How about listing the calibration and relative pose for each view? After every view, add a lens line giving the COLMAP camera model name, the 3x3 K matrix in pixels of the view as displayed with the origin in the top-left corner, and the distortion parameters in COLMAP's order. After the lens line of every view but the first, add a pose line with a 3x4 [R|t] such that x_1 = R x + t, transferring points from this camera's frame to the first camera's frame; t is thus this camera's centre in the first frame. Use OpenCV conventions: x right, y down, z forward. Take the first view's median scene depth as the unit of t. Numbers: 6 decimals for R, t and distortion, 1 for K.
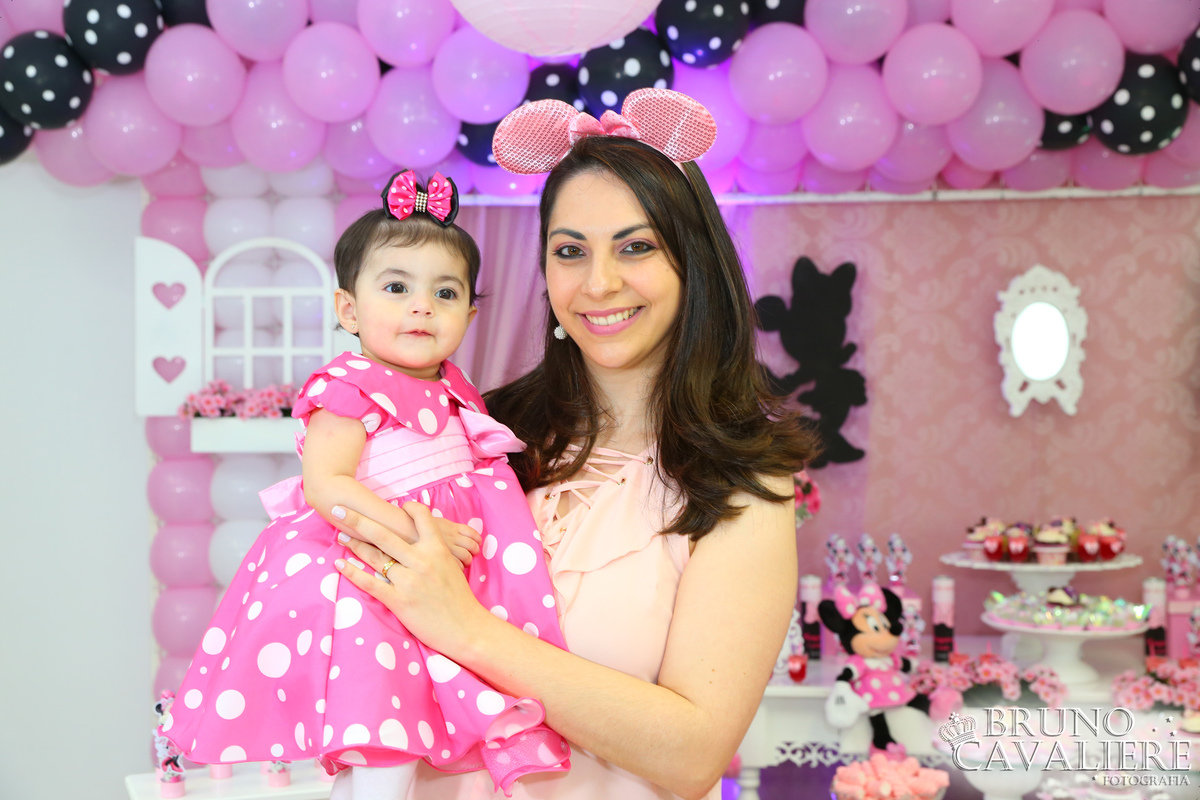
lens RADIAL K [[1710.4, 0, 600.8], [0, 1710.4, 417.6], [0, 0, 1]] dist [0.129078, 0.000000]
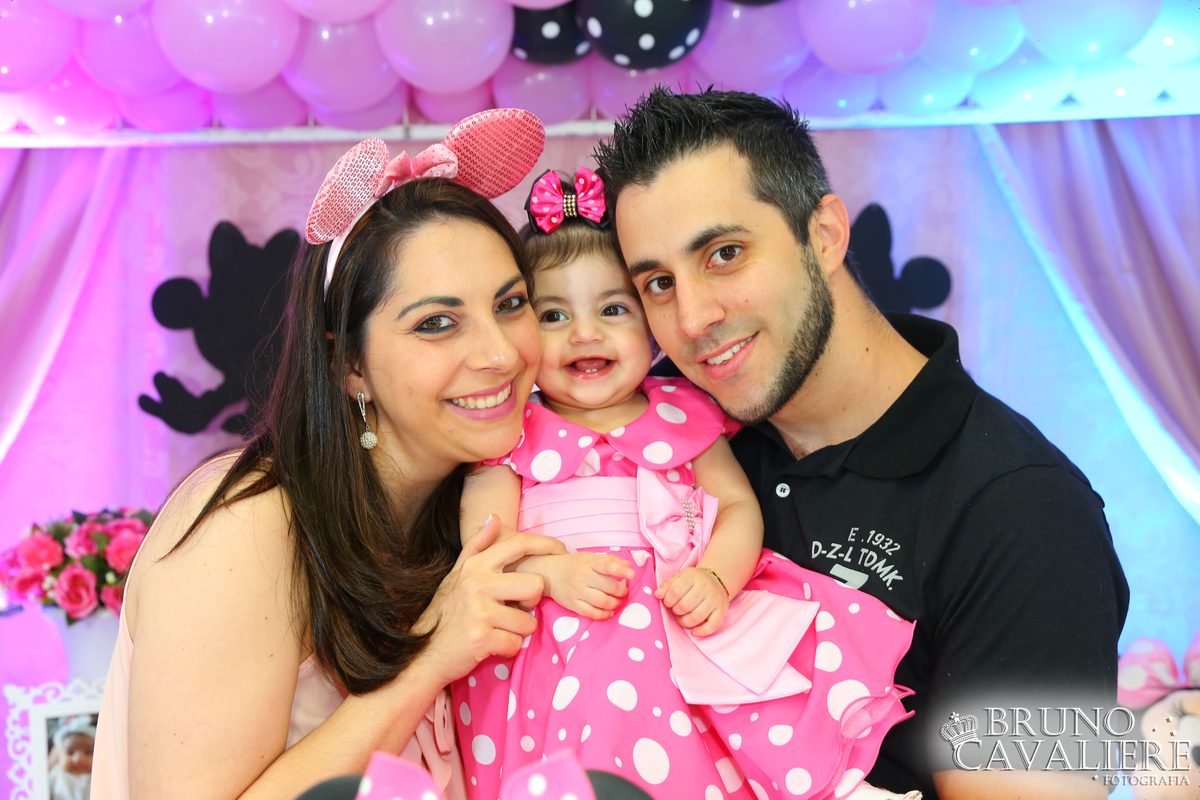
lens RADIAL K [[1811.6, 0, 591.3], [0, 1811.6, 423.7], [0, 0, 1]] dist [0.140082, 0.000000]
pose [[0.997467, -0.023228, 0.067226, 0.217430], [0.022259, 0.999638, 0.015123, -0.019907], [-0.067553, -0.013589, 0.997623, 0.253368]]
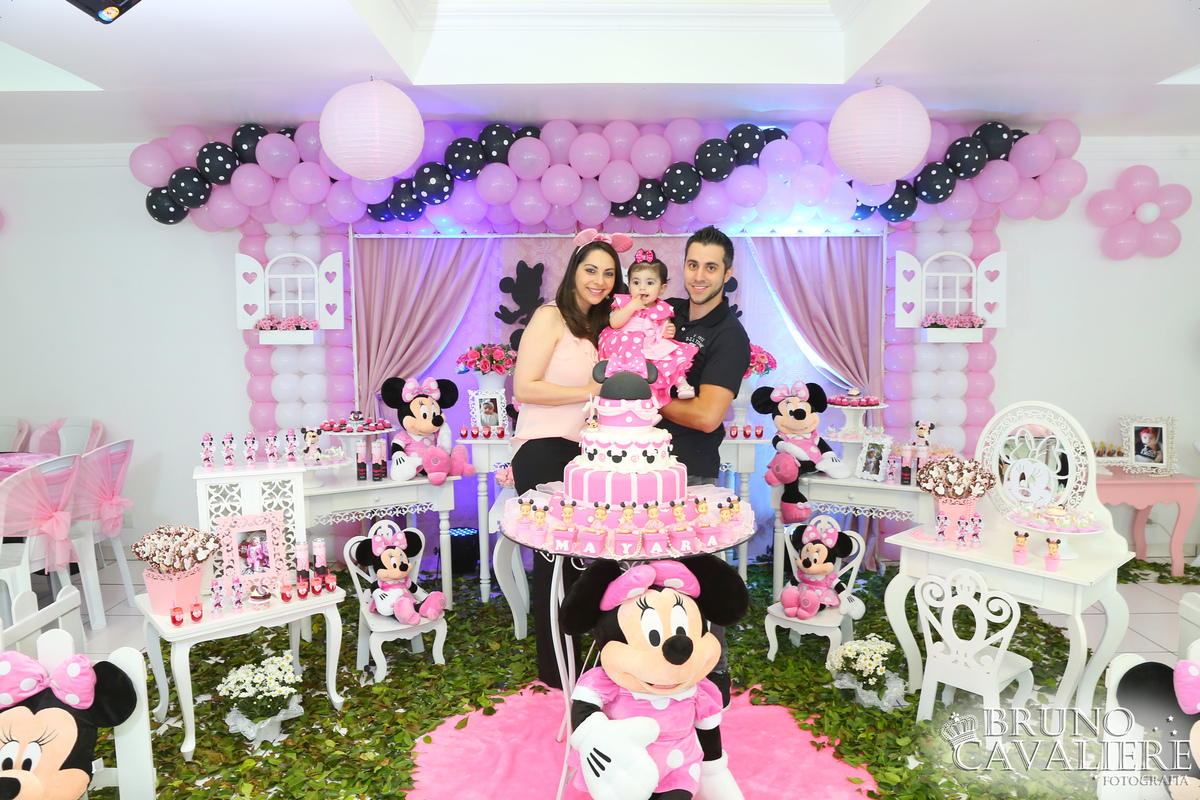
lens RADIAL K [[824.4, 0, 599.3], [0, 824.4, 411.0], [0, 0, 1]] dist [-0.085524, 0.047094]
pose [[0.998412, -0.003187, 0.056239, 0.162343], [-0.002062, 0.995661, 0.093032, 0.005776], [-0.056292, -0.093000, 0.994074, -0.140946]]
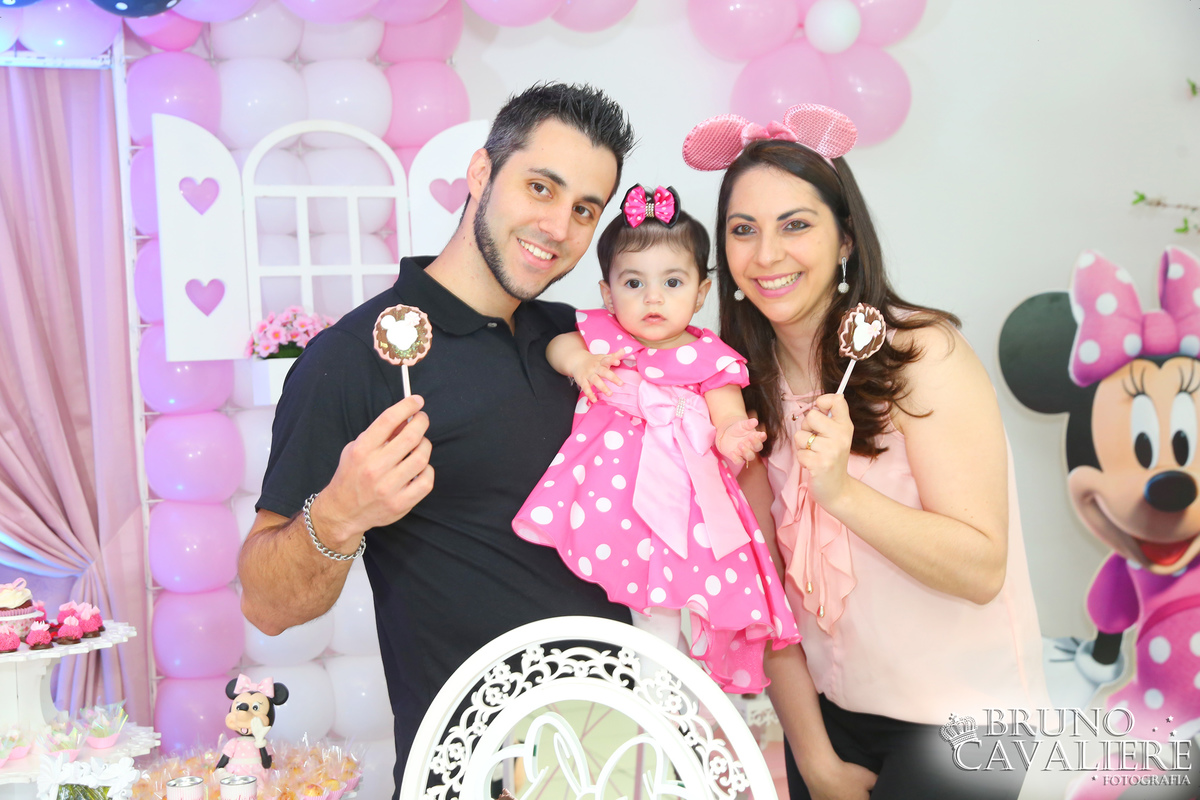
lens RADIAL K [[1934.4, 0, 599.3], [0, 1934.4, 408.4], [0, 0, 1]] dist [0.211599, 0.000000]
pose [[0.854212, -0.047928, 0.517712, 0.352997], [0.033614, 0.998750, 0.036998, -0.009283], [-0.518838, -0.014202, 0.854755, 0.144797]]
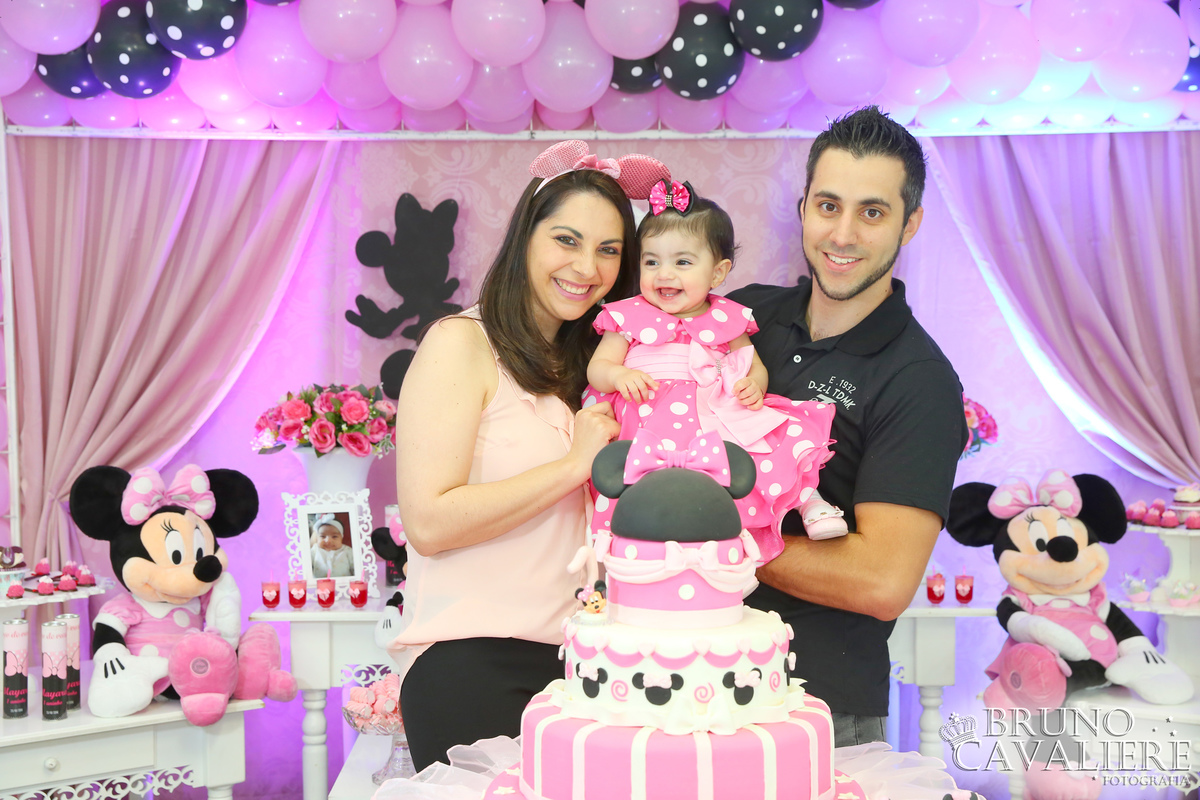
lens RADIAL K [[1710.4, 0, 598.5], [0, 1710.4, 418.6], [0, 0, 1]] dist [0.129078, 0.000000]
pose [[0.997053, -0.004484, 0.076584, 0.155047], [0.001286, 0.999127, 0.041753, -0.002433], [-0.076704, -0.041531, 0.996189, -0.033426]]
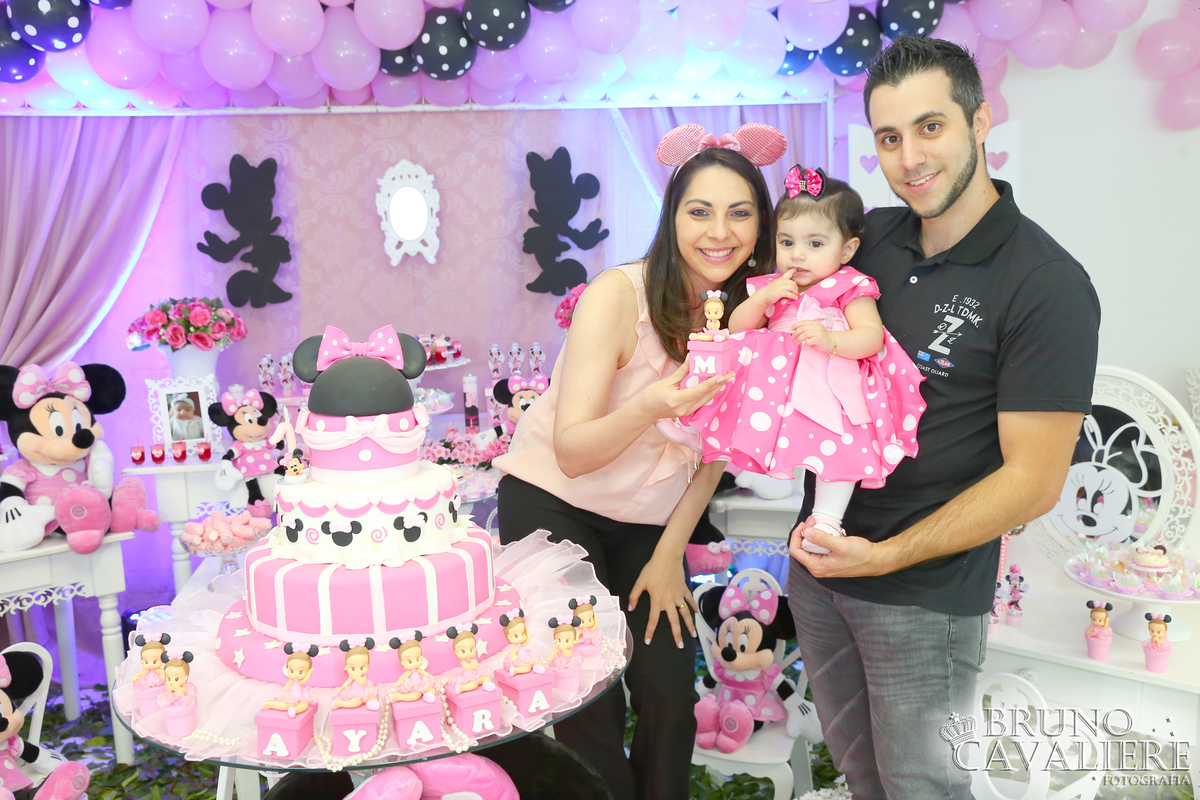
lens RADIAL K [[1103.4, 0, 595.4], [0, 1103.4, 414.5], [0, 0, 1]] dist [0.004065, 0.000000]
pose [[0.980222, -0.055488, 0.189962, 0.223303], [0.029733, 0.990285, 0.135838, 0.001638], [-0.195654, -0.127503, 0.972349, 0.050129]]
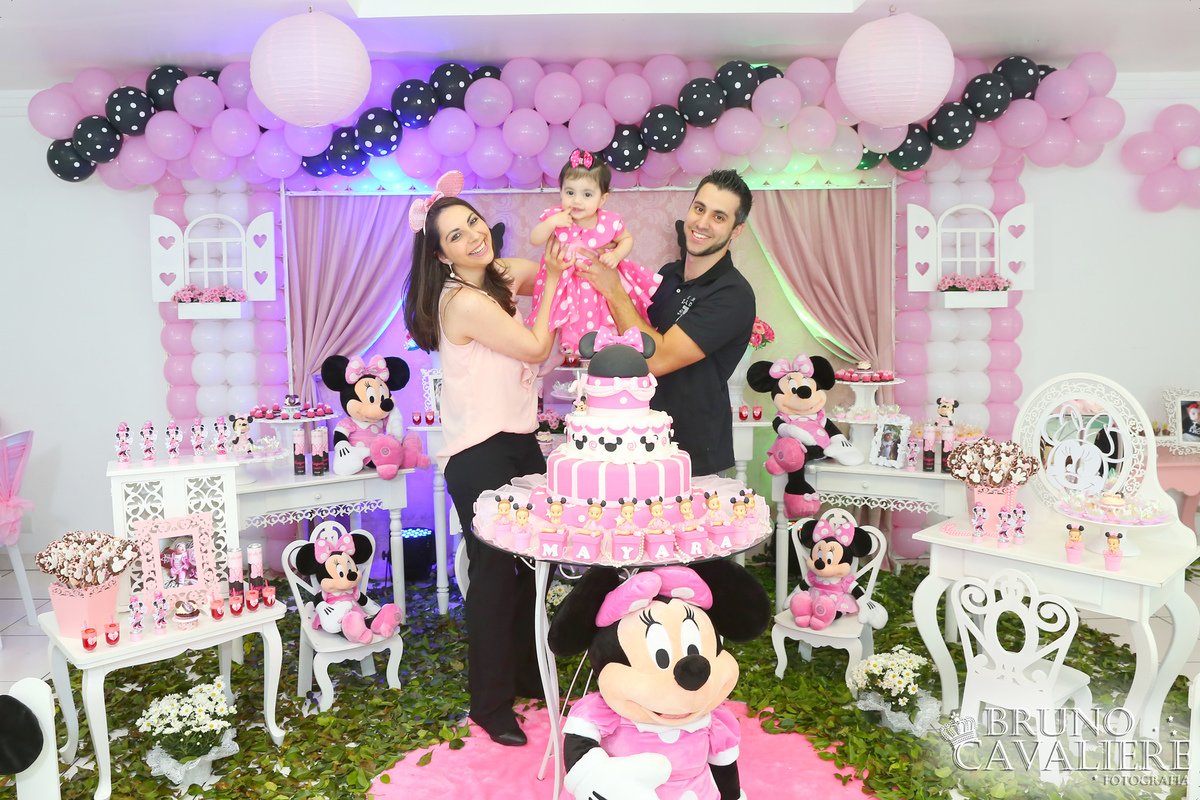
lens RADIAL K [[926.4, 0, 559.4], [0, 926.4, 374.3], [0, 0, 1]] dist [-0.088684, 0.057413]
pose [[0.997785, -0.014303, 0.064966, 0.141074], [0.009458, 0.997193, 0.074277, 0.008442], [-0.065846, -0.073498, 0.995119, -0.114415]]
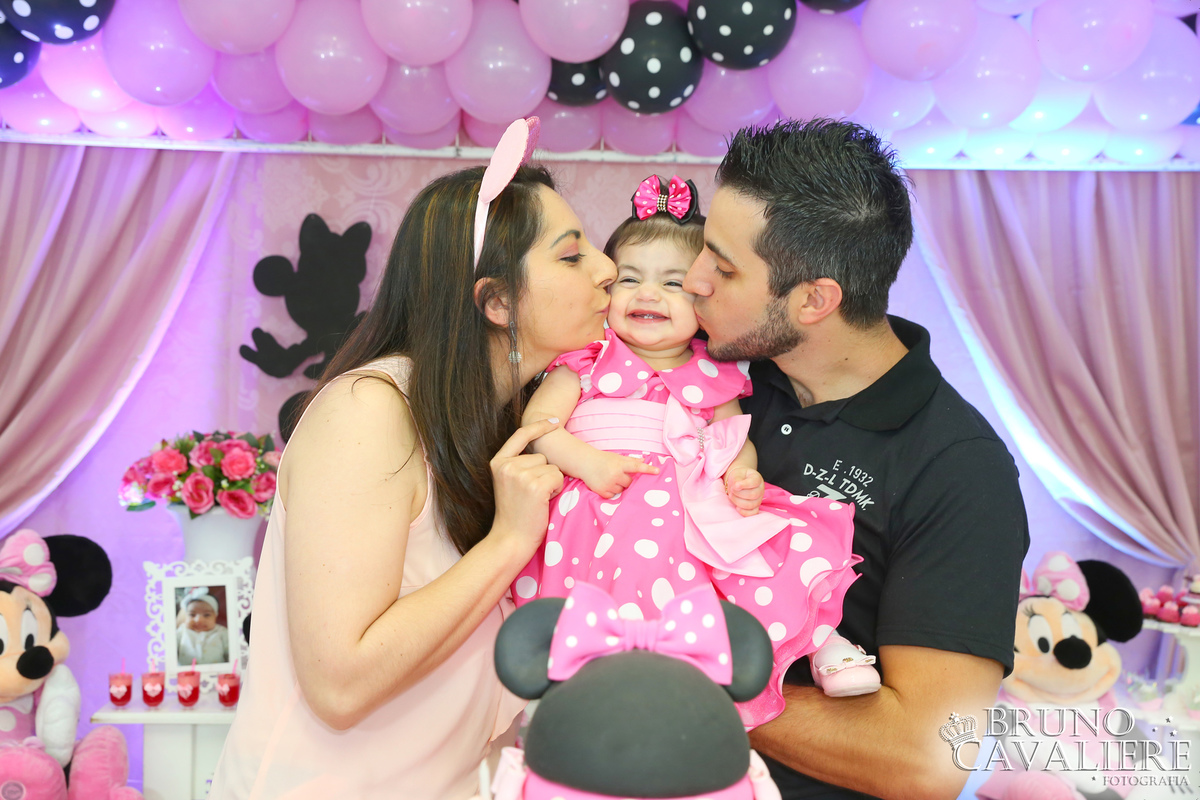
lens RADIAL K [[1455.7, 0, 595.6], [0, 1455.7, 421.2], [0, 0, 1]] dist [0.069130, 0.000000]
pose [[0.992870, 0.018435, 0.117768, 0.179022], [-0.022422, 0.999216, 0.032620, -0.013811], [-0.117074, -0.035028, 0.992505, 0.222425]]
